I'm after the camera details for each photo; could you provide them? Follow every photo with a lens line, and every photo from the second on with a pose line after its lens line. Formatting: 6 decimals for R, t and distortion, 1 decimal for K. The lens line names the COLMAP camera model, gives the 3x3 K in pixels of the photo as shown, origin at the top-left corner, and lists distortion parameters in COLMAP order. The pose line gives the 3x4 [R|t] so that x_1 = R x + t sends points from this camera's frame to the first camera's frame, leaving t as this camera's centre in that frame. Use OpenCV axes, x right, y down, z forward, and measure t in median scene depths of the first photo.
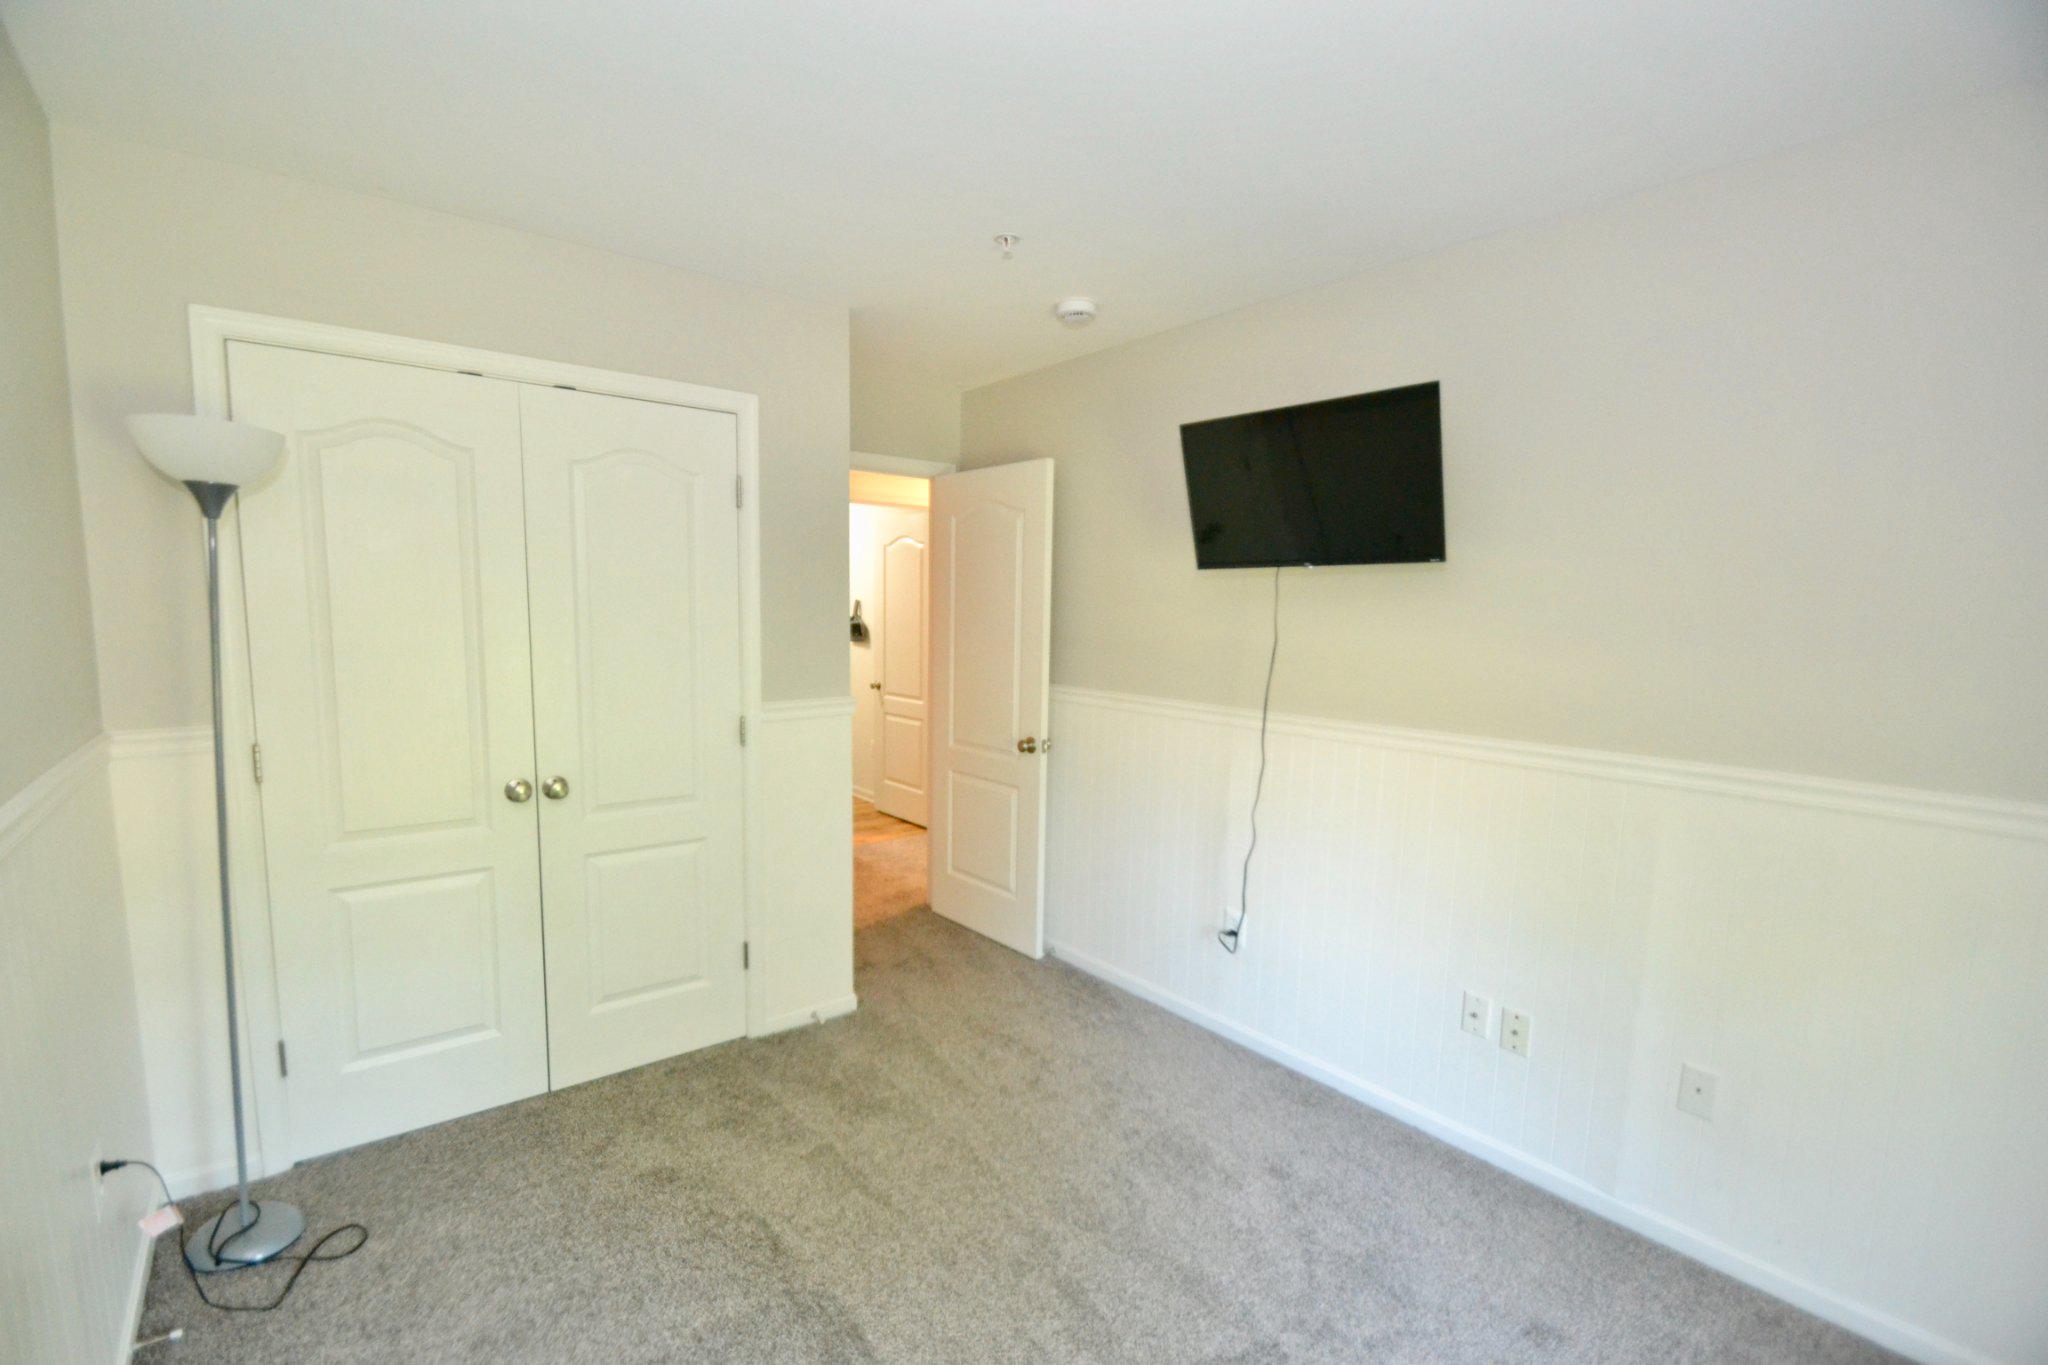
lens RADIAL K [[908.9, 0, 1001.6], [0, 908.9, 715.6], [0, 0, 1]] dist [0.008833, -0.015538]
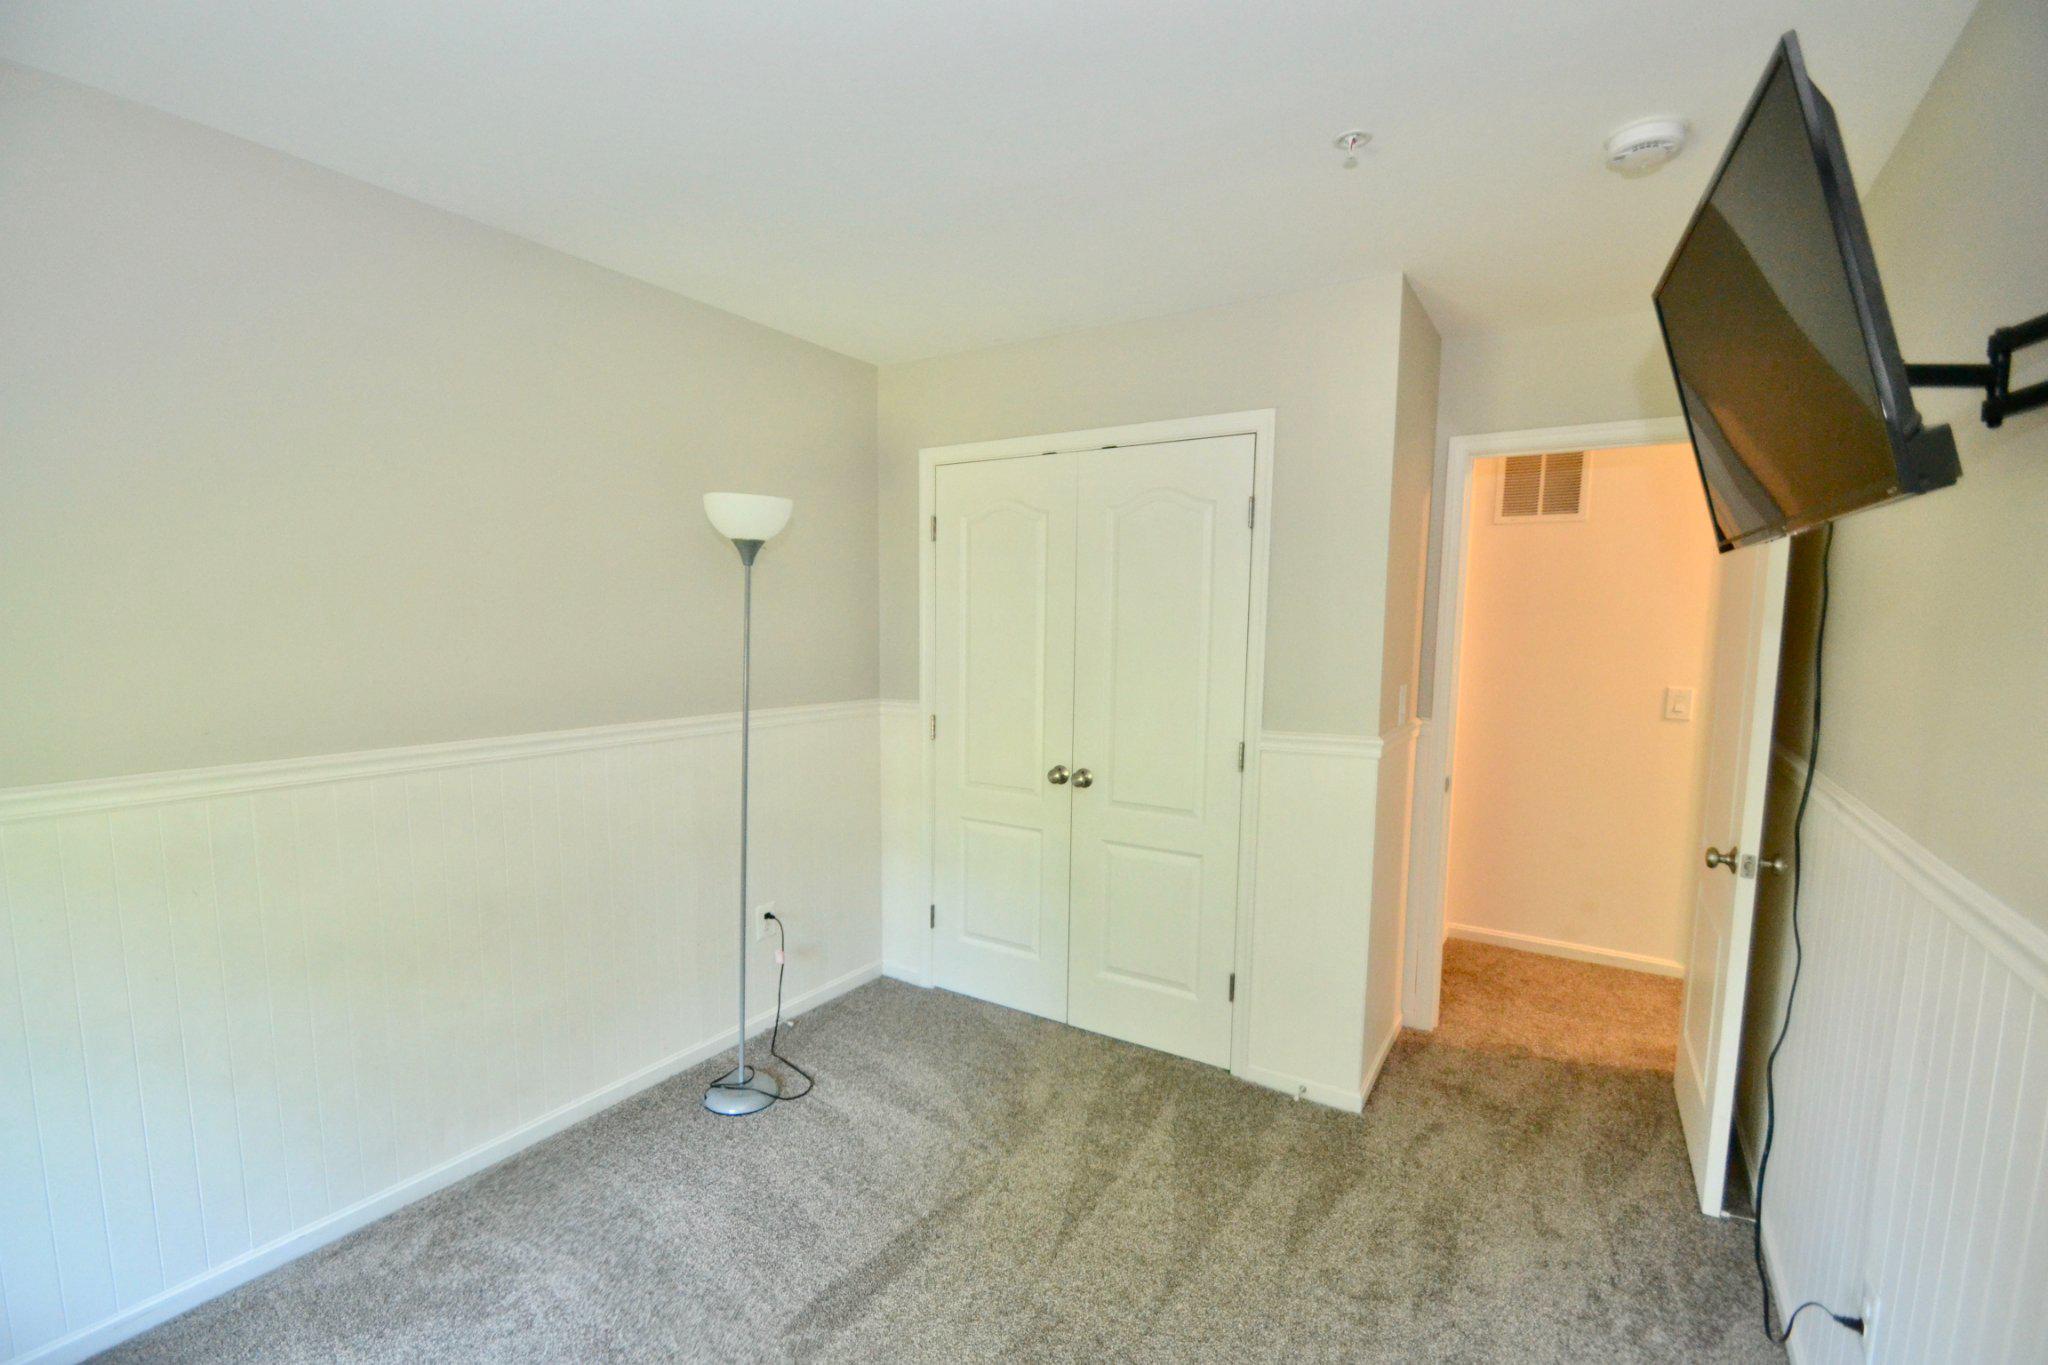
lens RADIAL K [[908.9, 0, 1001.6], [0, 908.9, 715.6], [0, 0, 1]] dist [0.008833, -0.015538]
pose [[0.324006, 0.079122, -0.942741, 0.552663], [-0.118506, 0.992042, 0.042531, -0.037647], [0.938603, 0.097940, 0.330804, 0.437039]]
